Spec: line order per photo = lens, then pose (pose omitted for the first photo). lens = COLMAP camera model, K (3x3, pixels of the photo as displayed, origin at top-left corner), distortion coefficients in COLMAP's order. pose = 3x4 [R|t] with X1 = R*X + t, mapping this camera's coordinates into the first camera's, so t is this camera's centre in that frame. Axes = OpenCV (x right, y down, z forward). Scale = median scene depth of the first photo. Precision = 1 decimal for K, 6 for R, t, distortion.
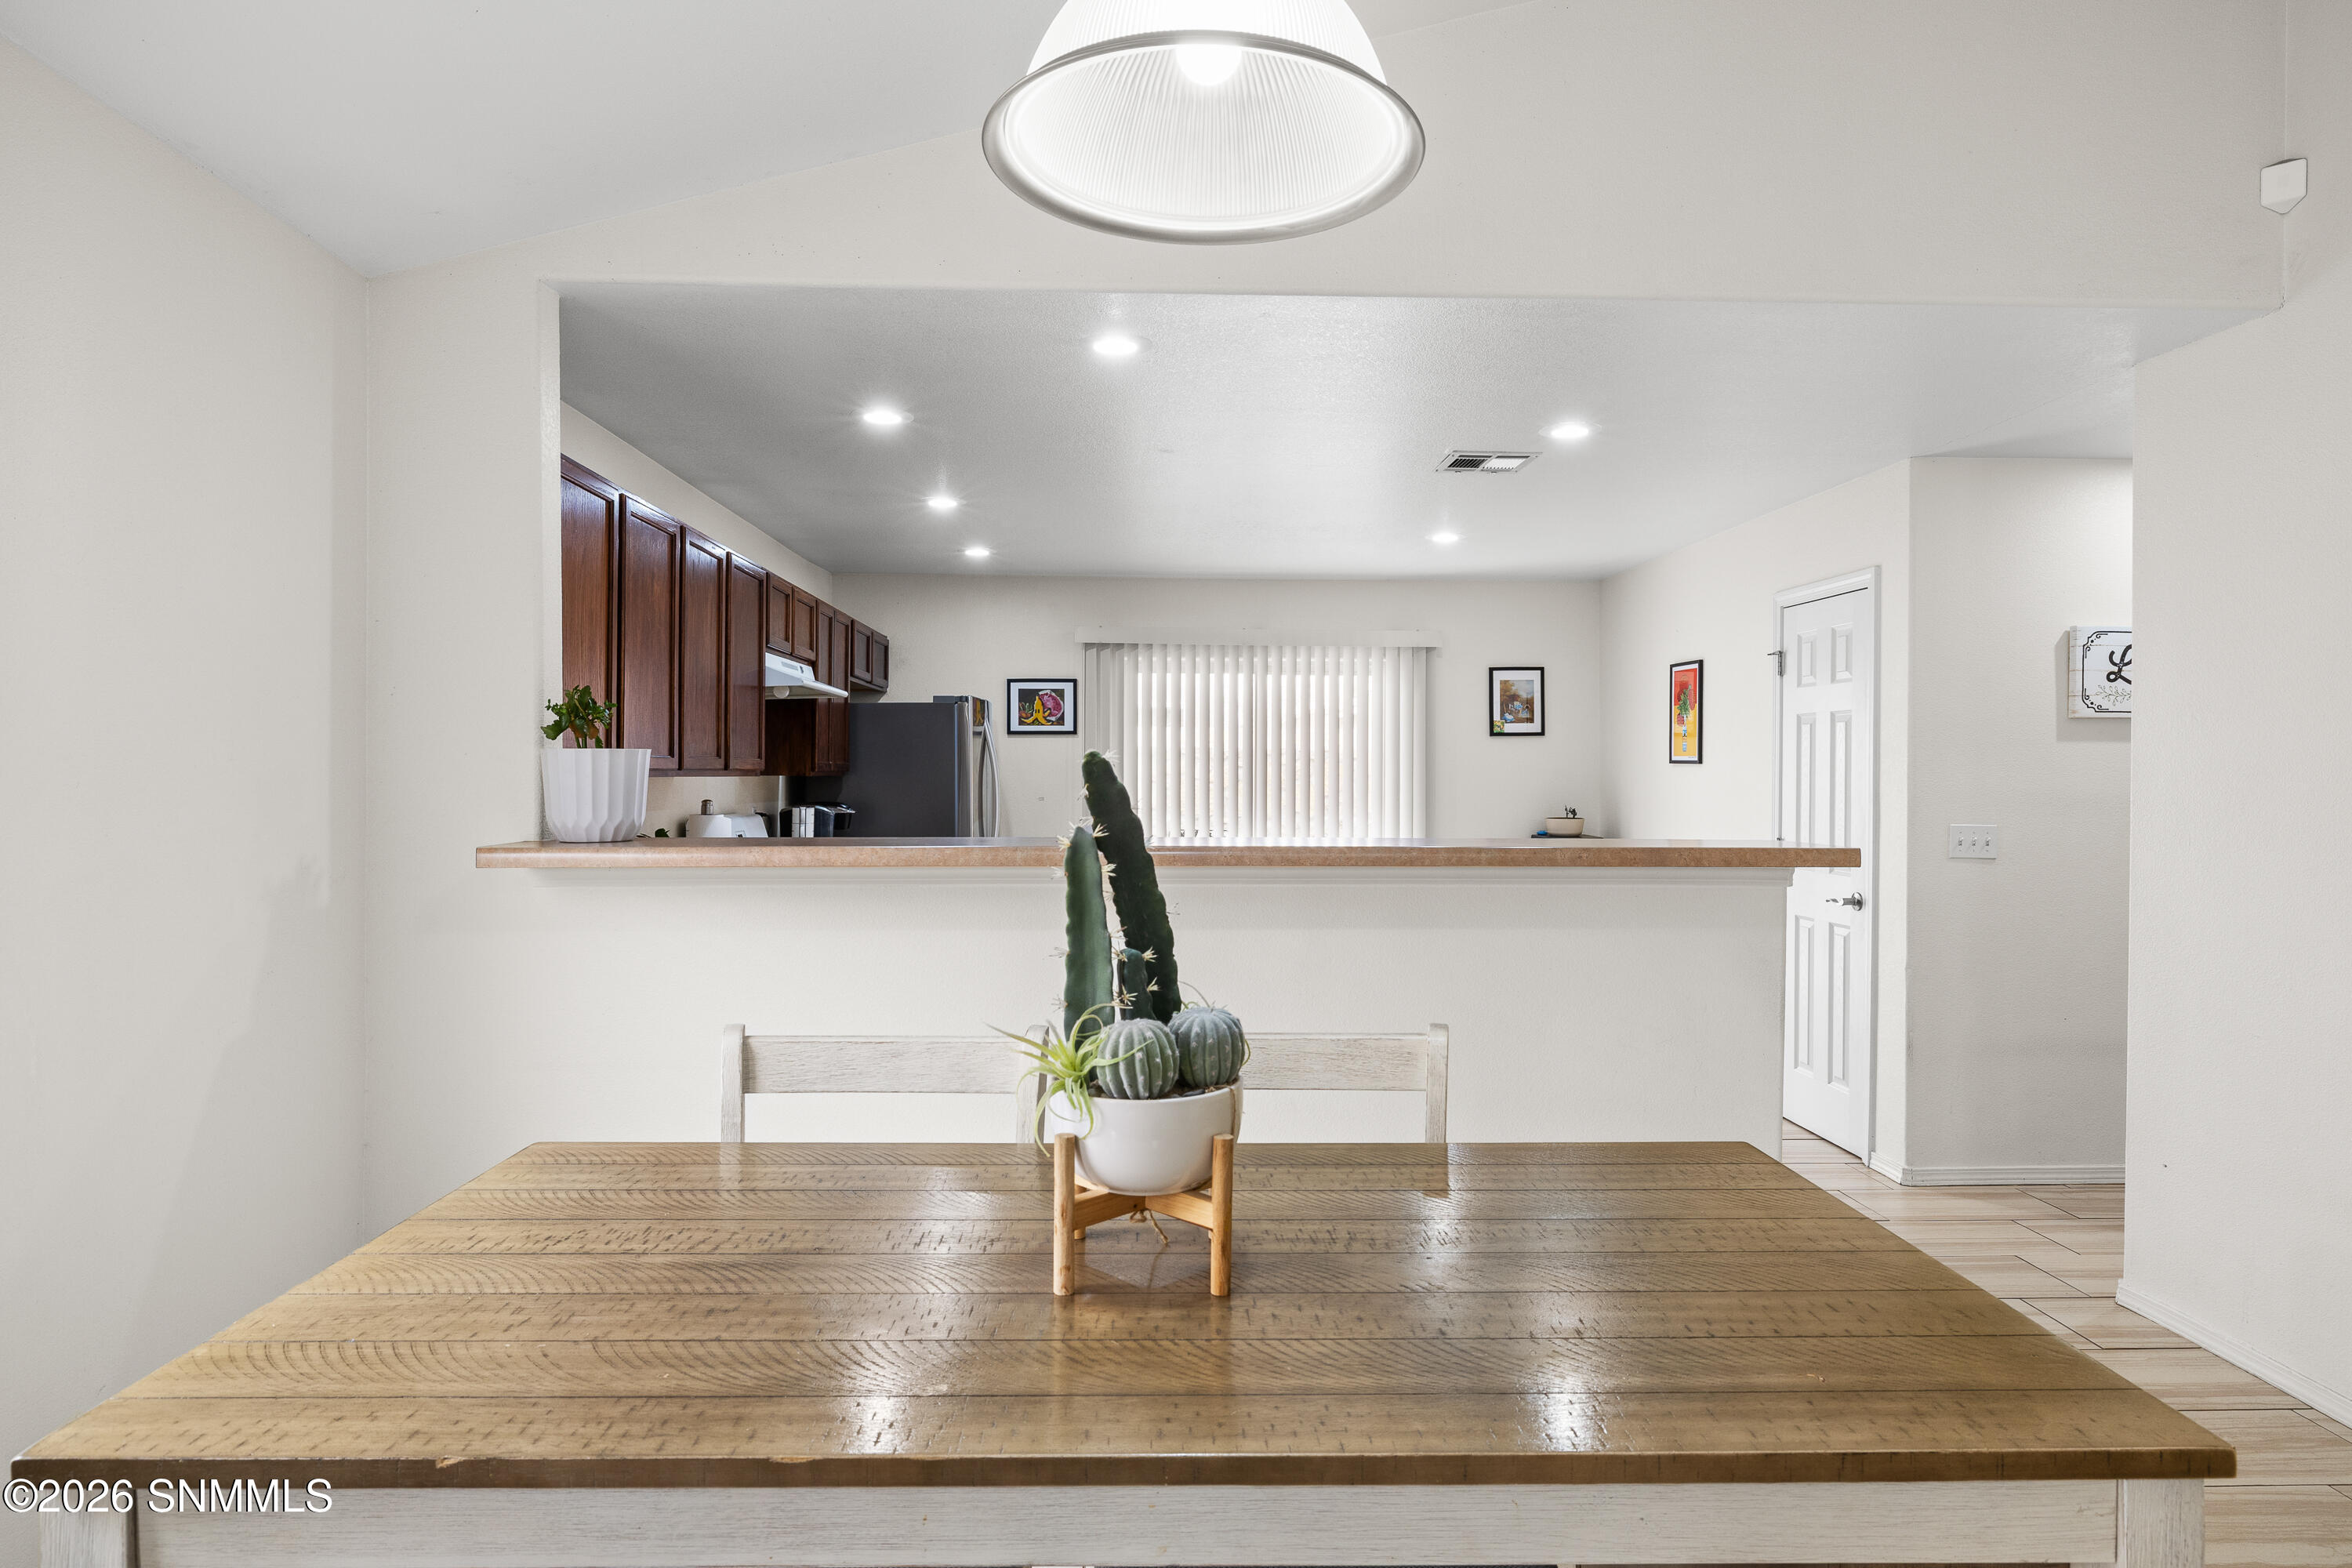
lens RADIAL K [[1347.4, 0, 1179.6], [0, 1347.4, 765.6], [0, 0, 1]] dist [-0.001983, 0.000260]
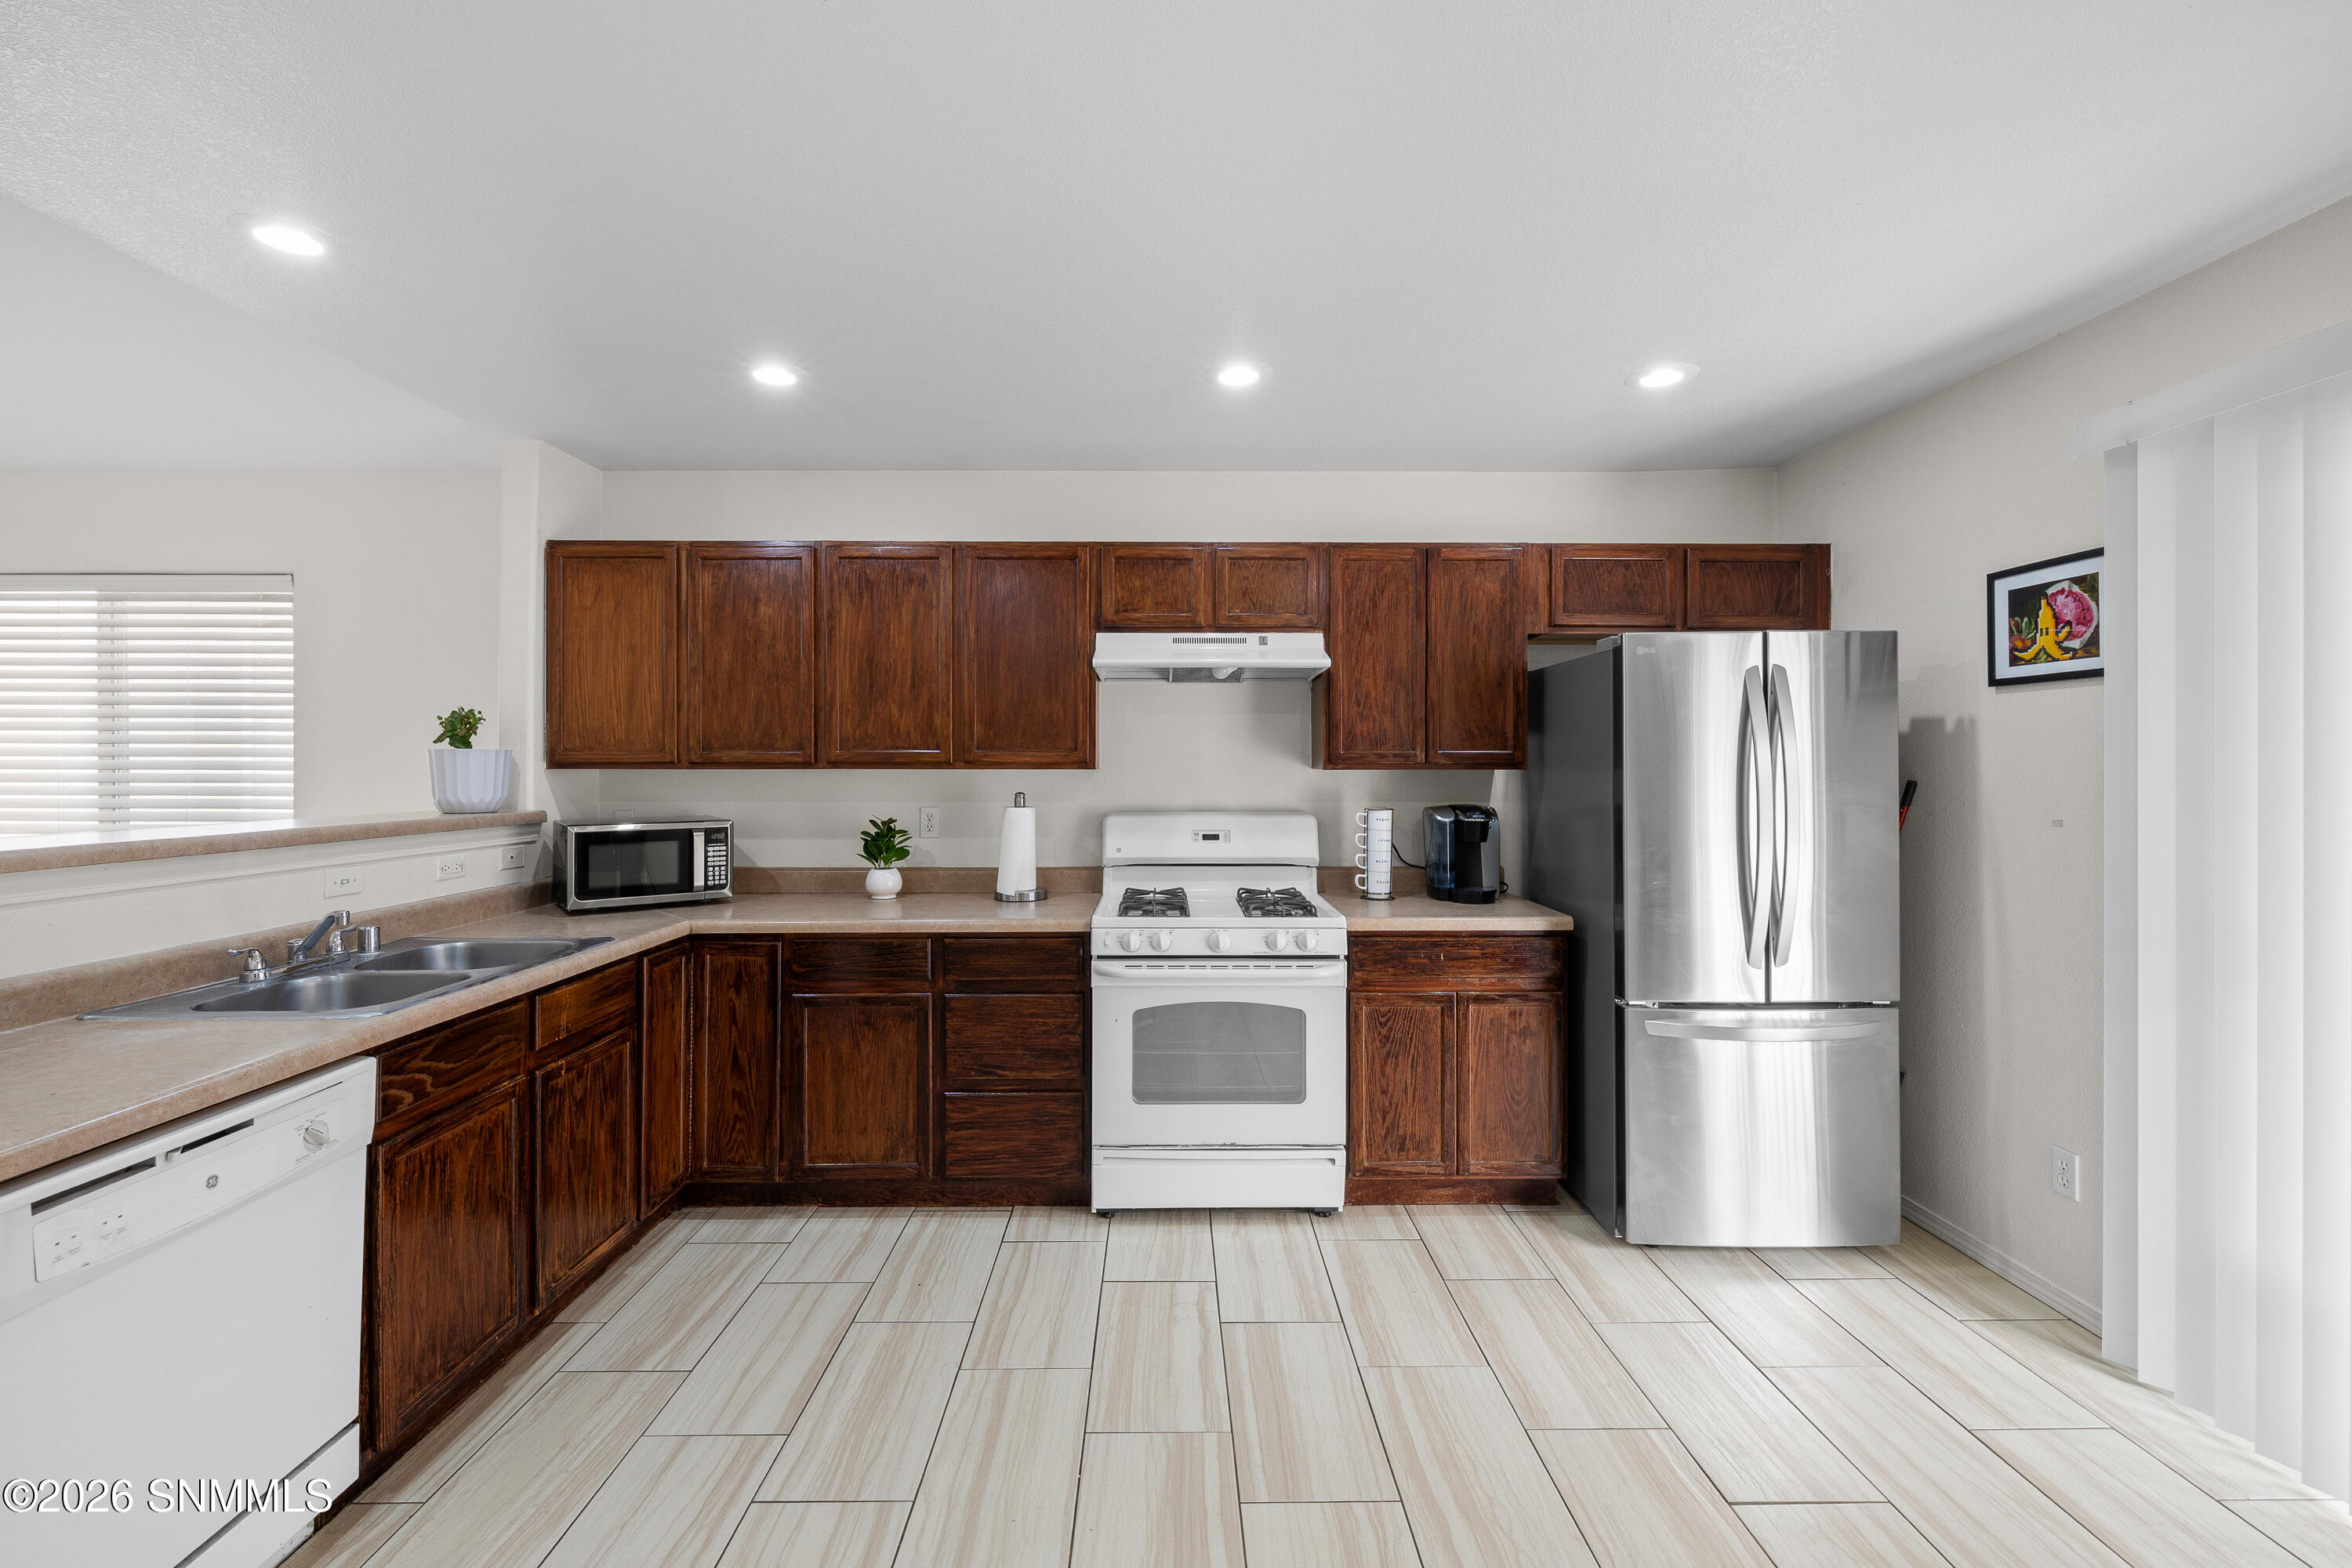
lens RADIAL K [[945.6, 0, 1171.6], [0, 945.6, 761.0], [0, 0, 1]] dist [0.000700, -0.011339]
pose [[-0.011228, -0.001638, -0.999936, 0.255015], [0.007254, 0.999972, -0.001719, 0.002655], [0.999911, -0.007273, -0.011216, 0.821486]]
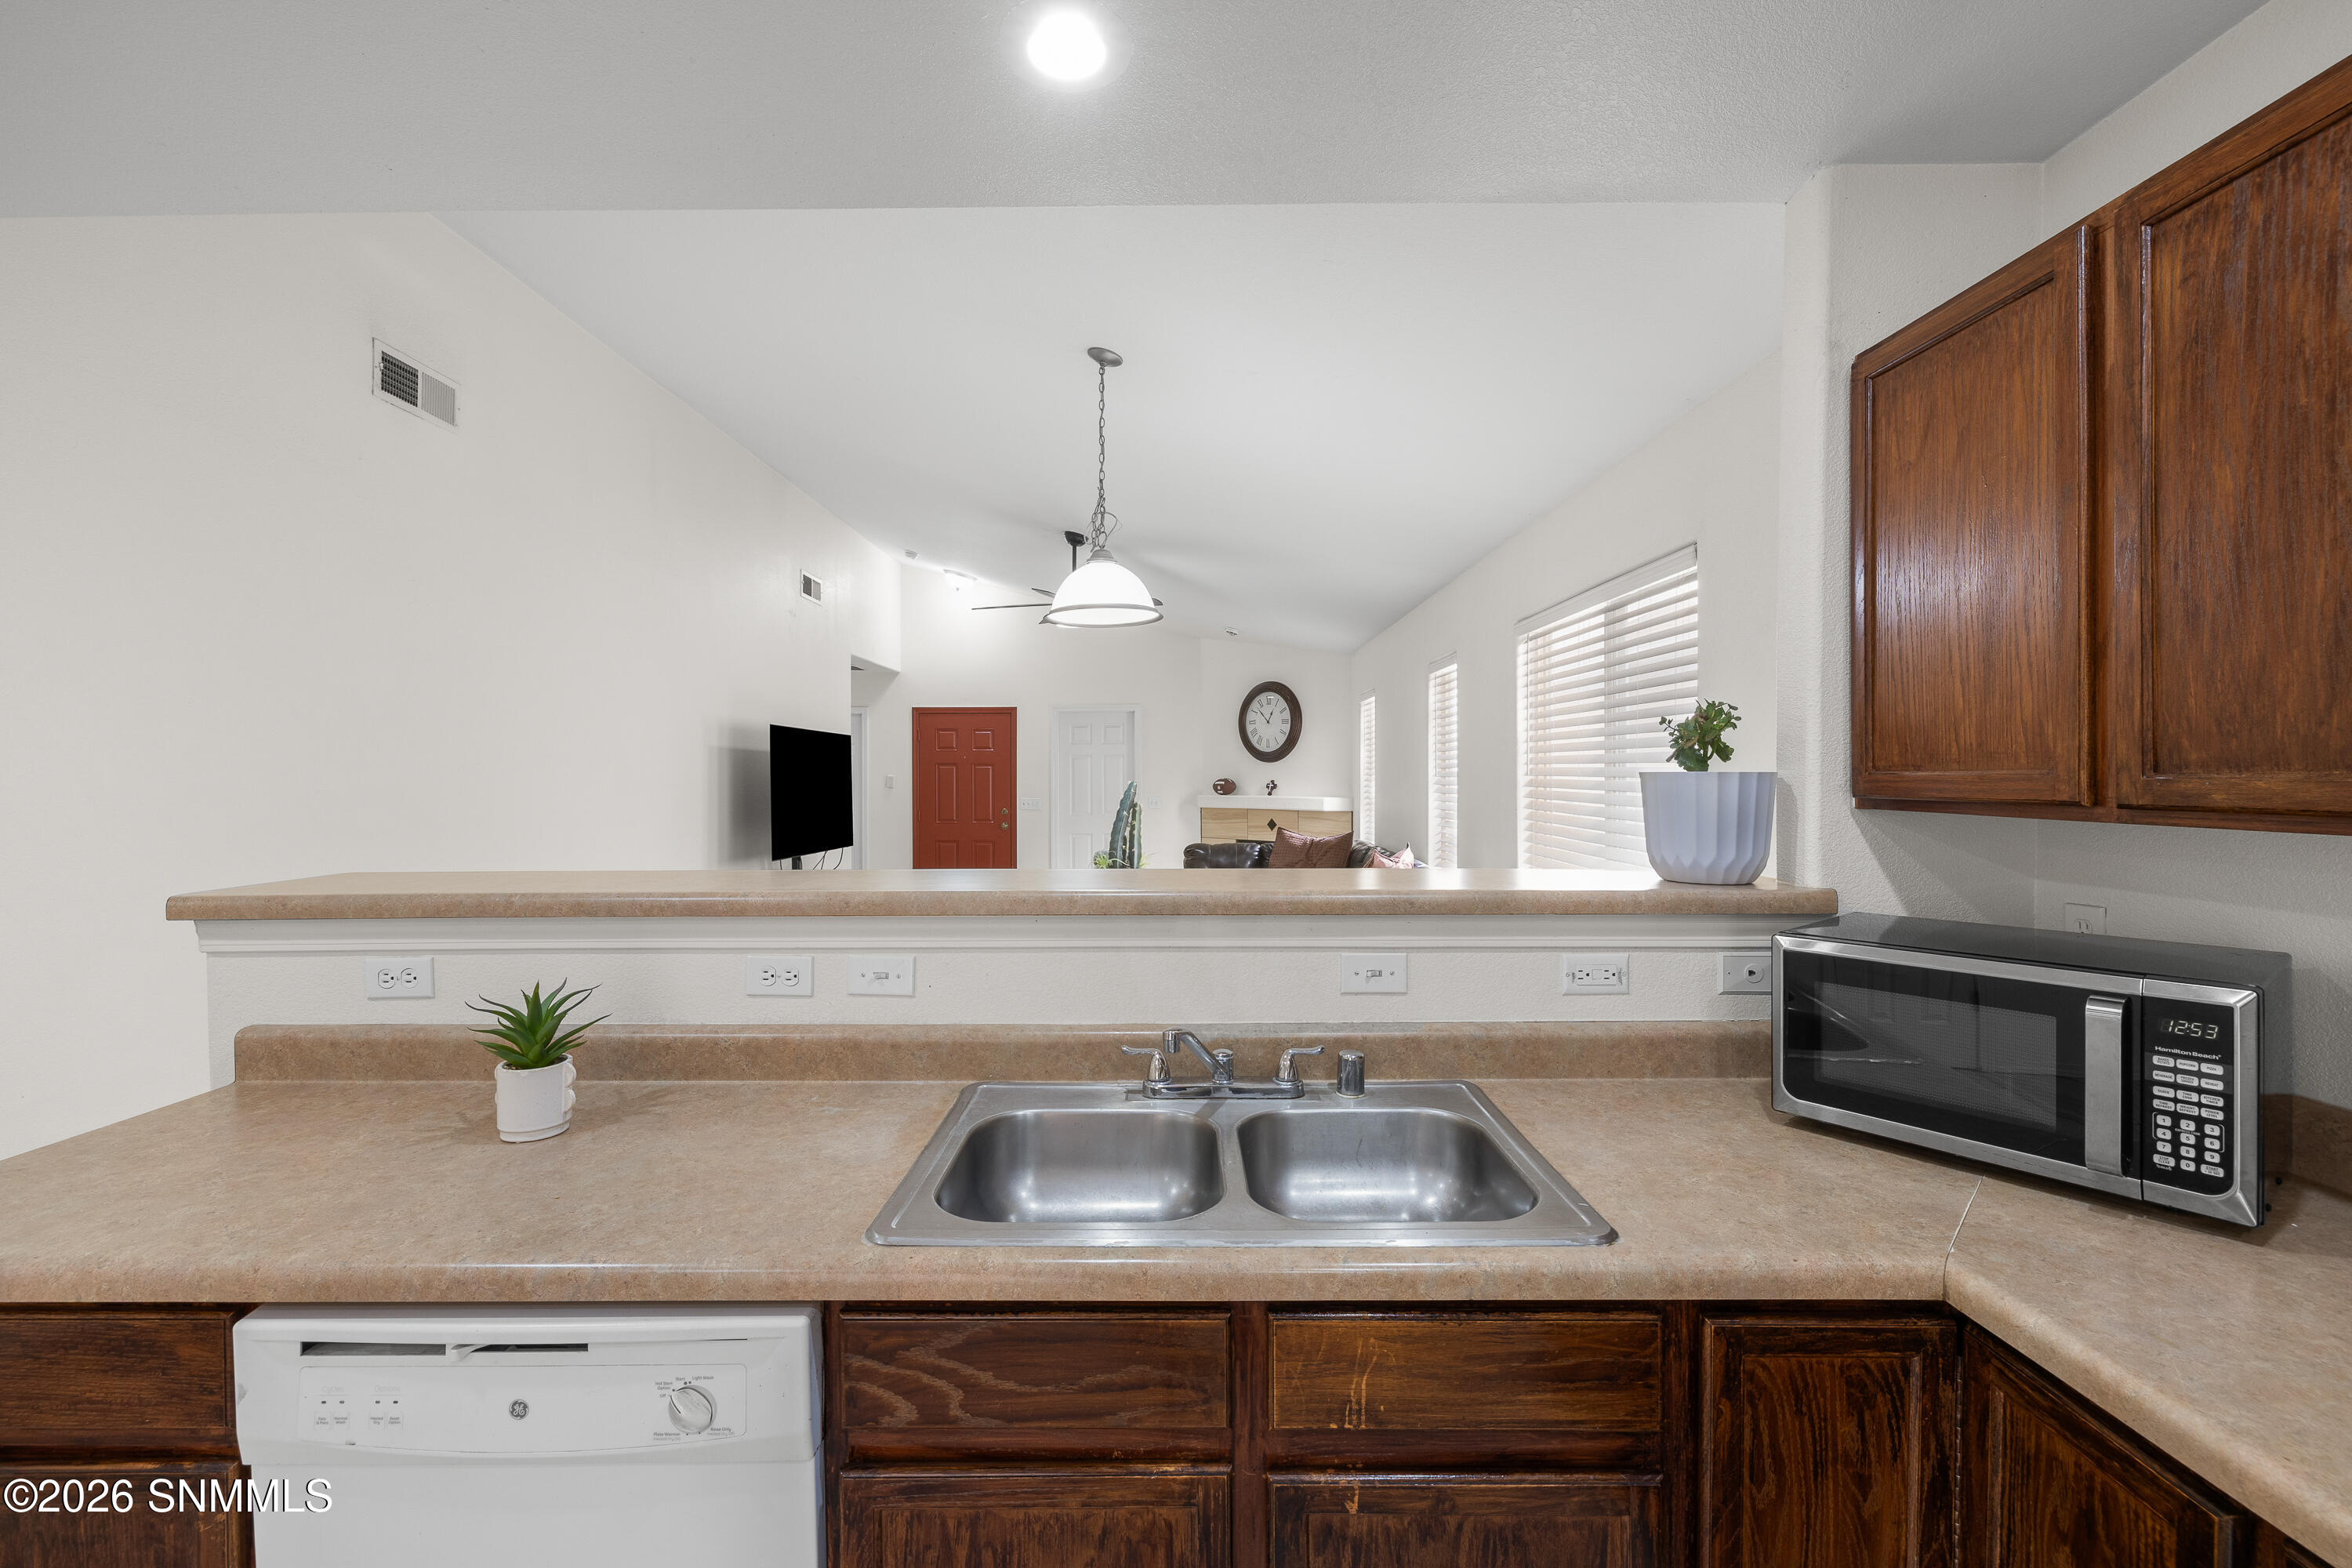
lens RADIAL K [[987.2, 0, 1173.3], [0, 987.2, 776.0], [0, 0, 1]] dist [0.003315, 0.000019]
pose [[-0.999437, 0.005687, 0.033075, -0.073787], [0.005589, 0.999980, -0.003044, -0.005432], [-0.033092, -0.002858, -0.999448, 0.755727]]
